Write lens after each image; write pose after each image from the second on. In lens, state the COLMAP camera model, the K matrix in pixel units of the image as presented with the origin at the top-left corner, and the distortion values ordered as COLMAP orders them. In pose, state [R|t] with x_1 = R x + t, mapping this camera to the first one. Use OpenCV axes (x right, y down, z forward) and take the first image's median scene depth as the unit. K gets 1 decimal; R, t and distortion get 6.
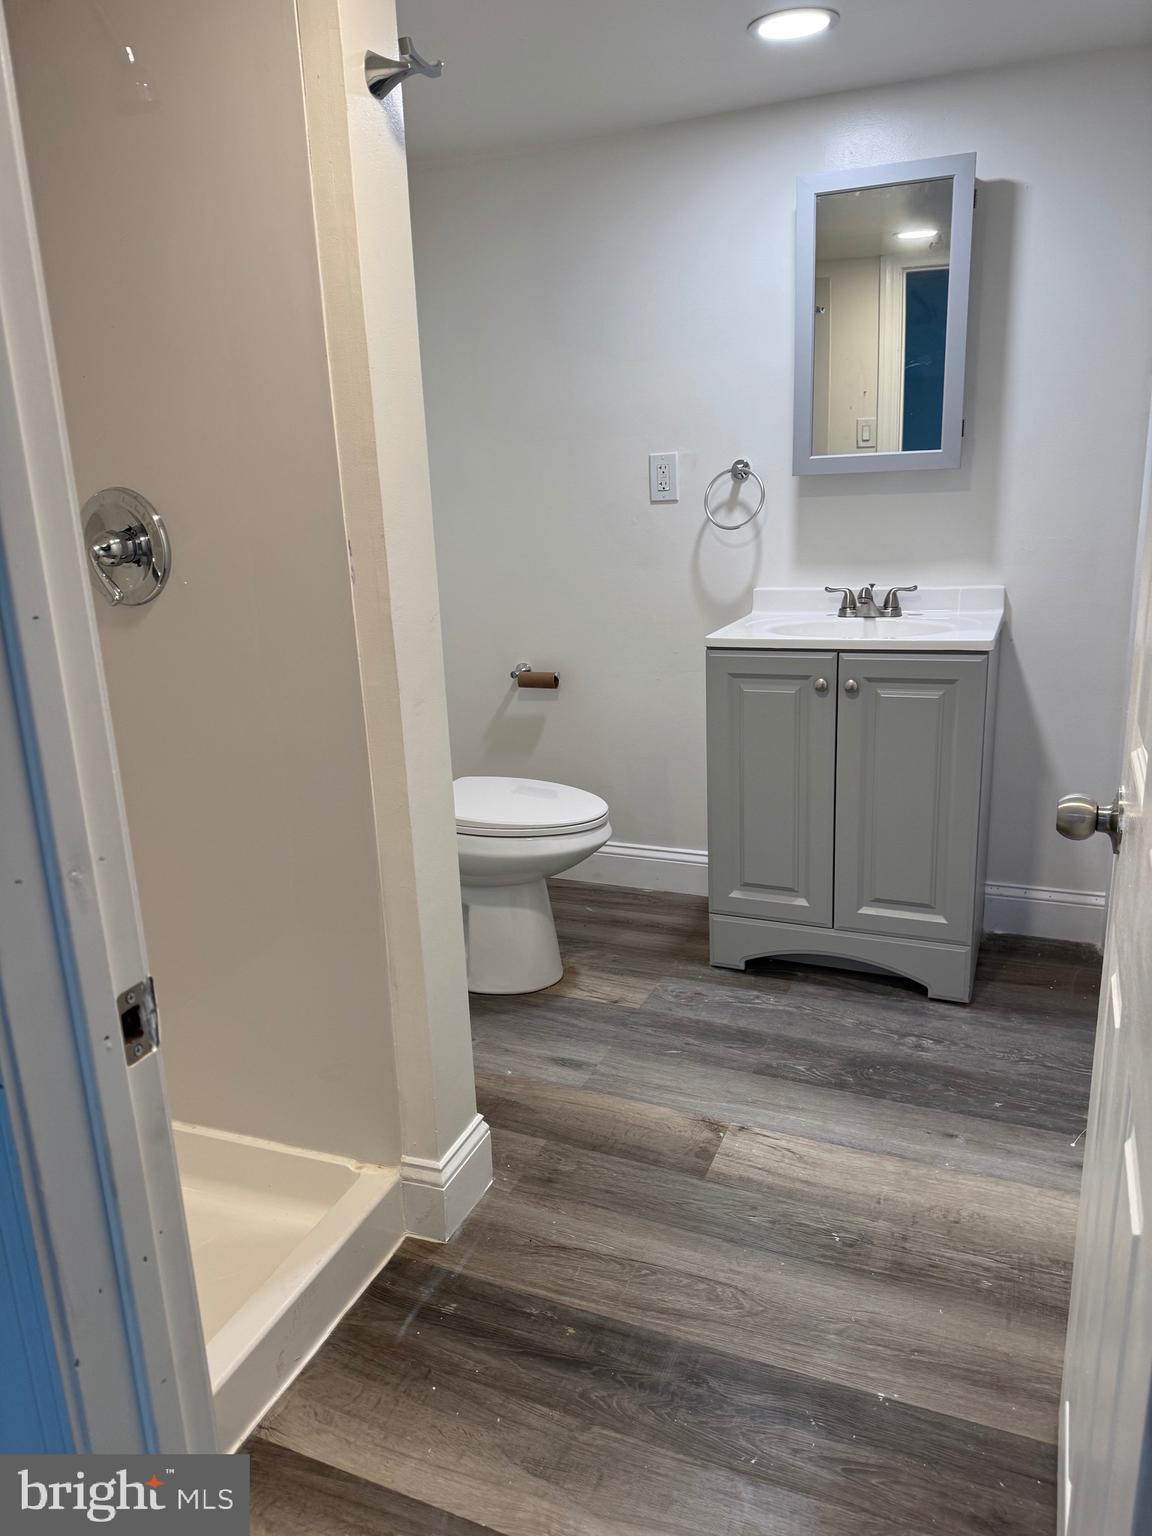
lens RADIAL K [[1059.8, 0, 576.0], [0, 1059.8, 768.0], [0, 0, 1]] dist [0.128188, -0.209760]
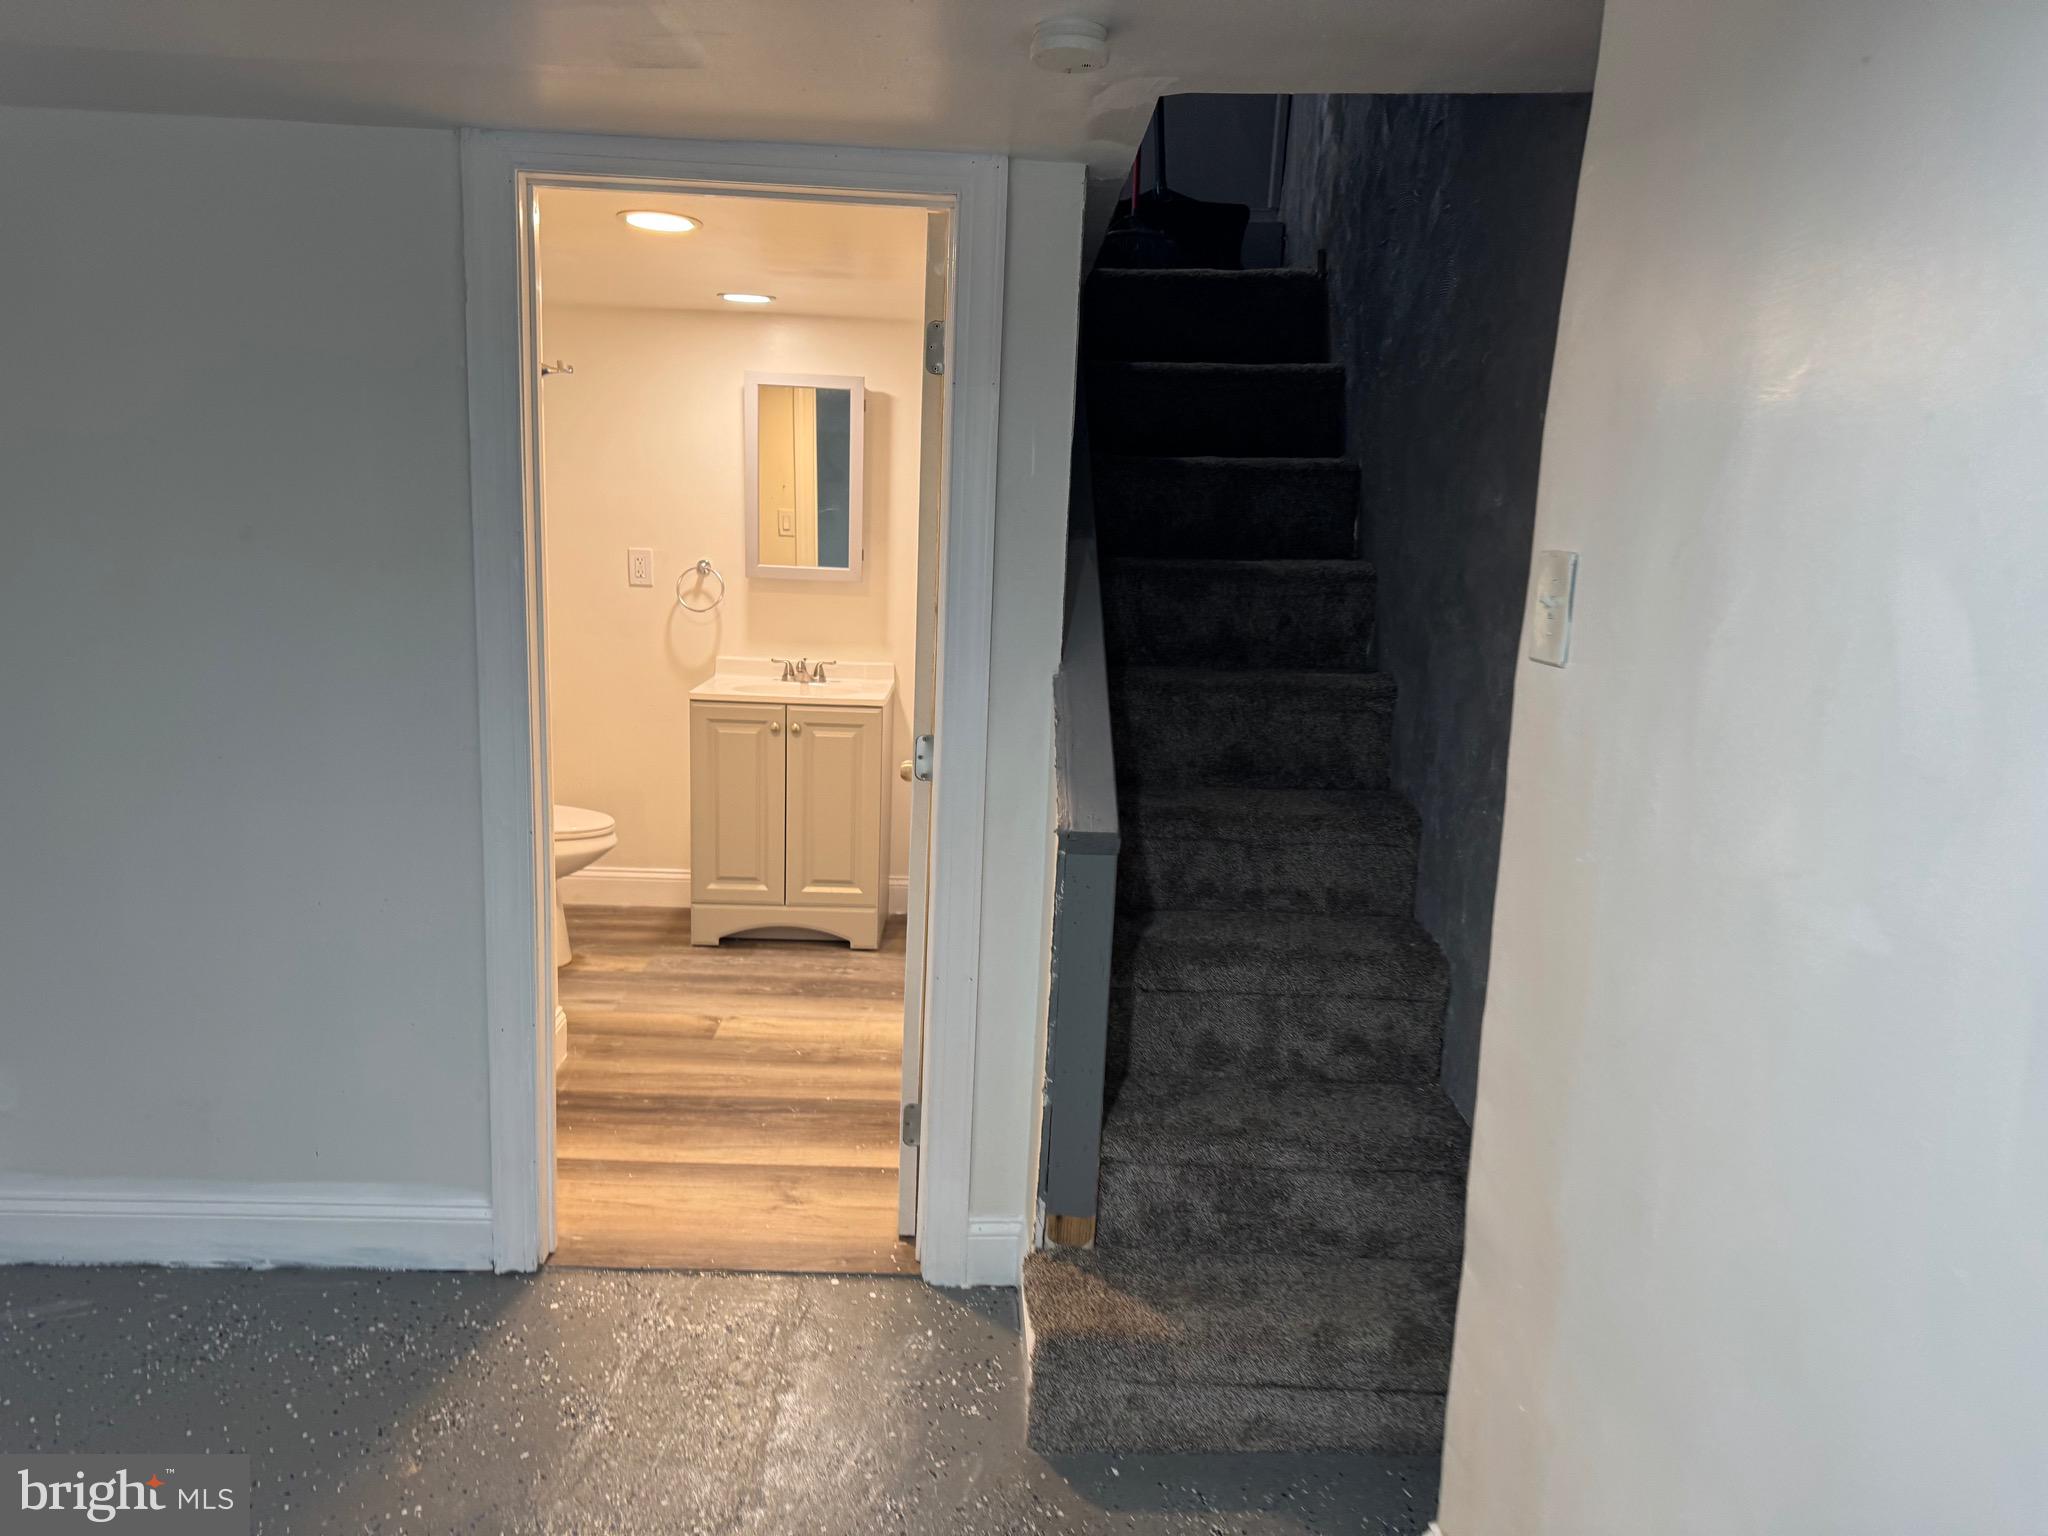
lens RADIAL K [[1444.7, 0, 1025.8], [0, 1444.7, 780.4], [0, 0, 1]] dist [0.094160, -0.113013]
pose [[0.905948, -0.001963, 0.423384, -0.283305], [0.034066, 0.997085, -0.068270, 0.134836], [-0.422016, 0.076272, 0.903374, -0.875120]]
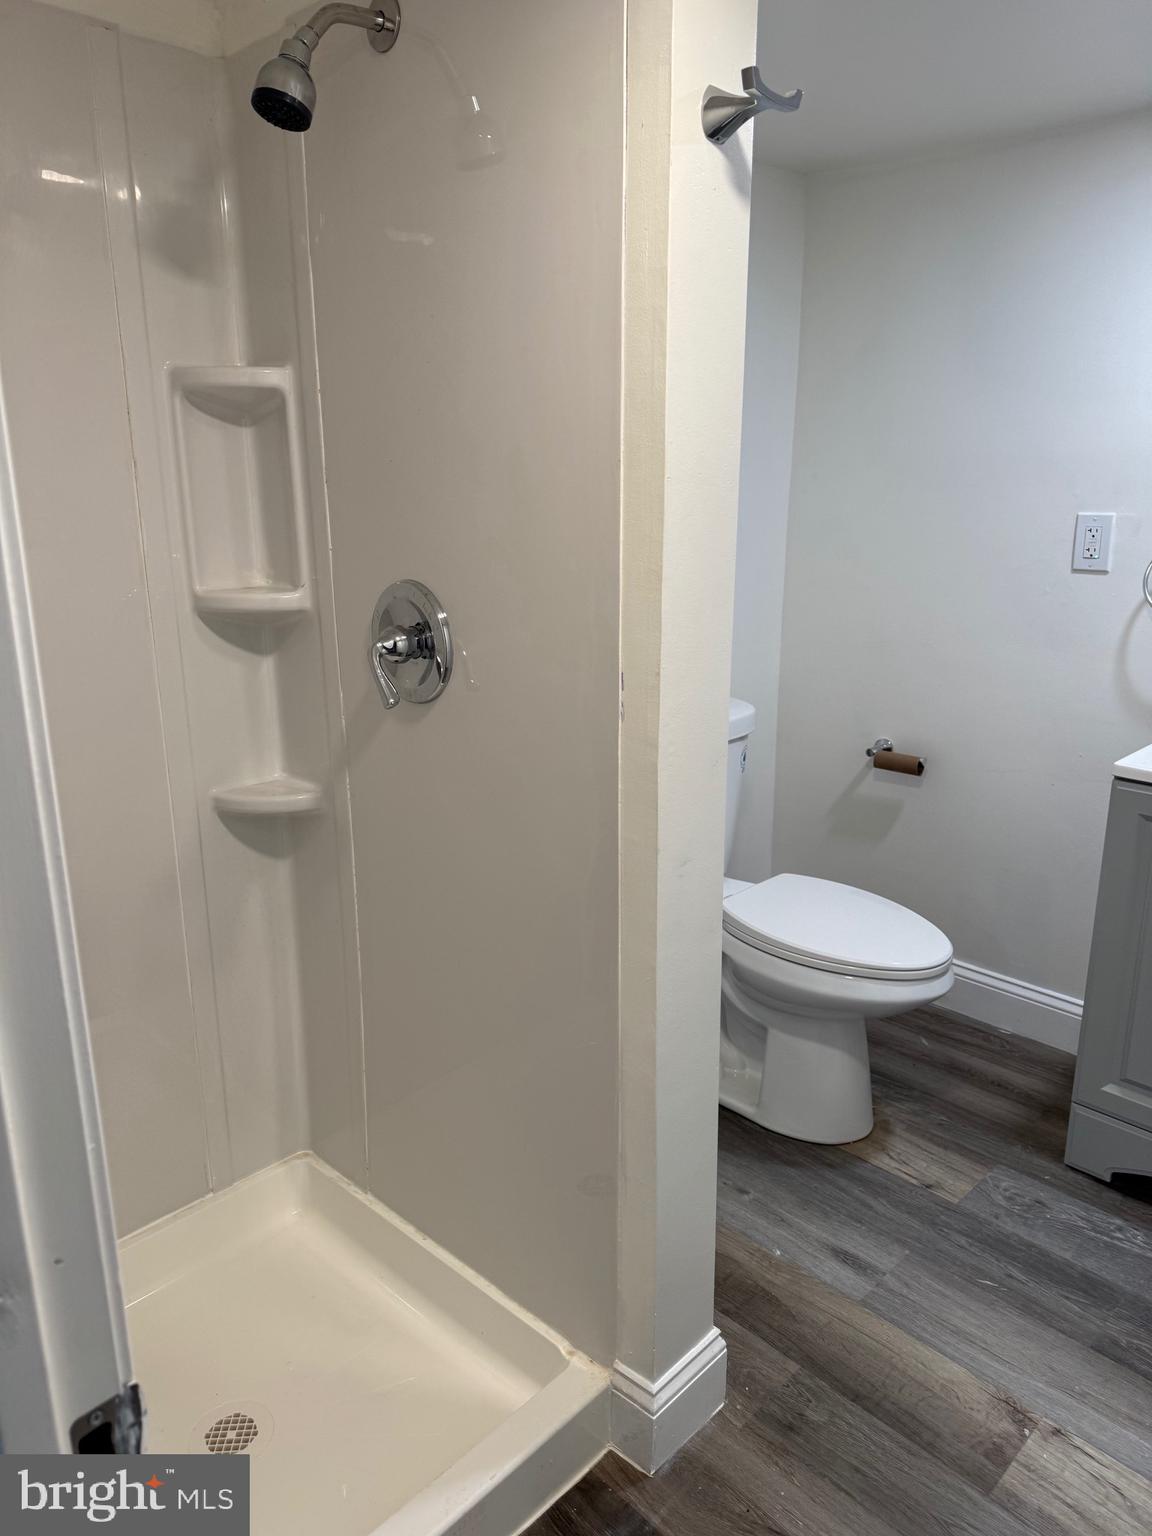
lens RADIAL K [[1082.9, 0, 576.0], [0, 1082.9, 768.0], [0, 0, 1]] dist [0.021649, -0.012459]
pose [[0.925812, 0.132750, -0.353905, 0.041592], [-0.126539, 0.991124, 0.040745, -0.106751], [0.356173, 0.007061, 0.934393, 0.120935]]
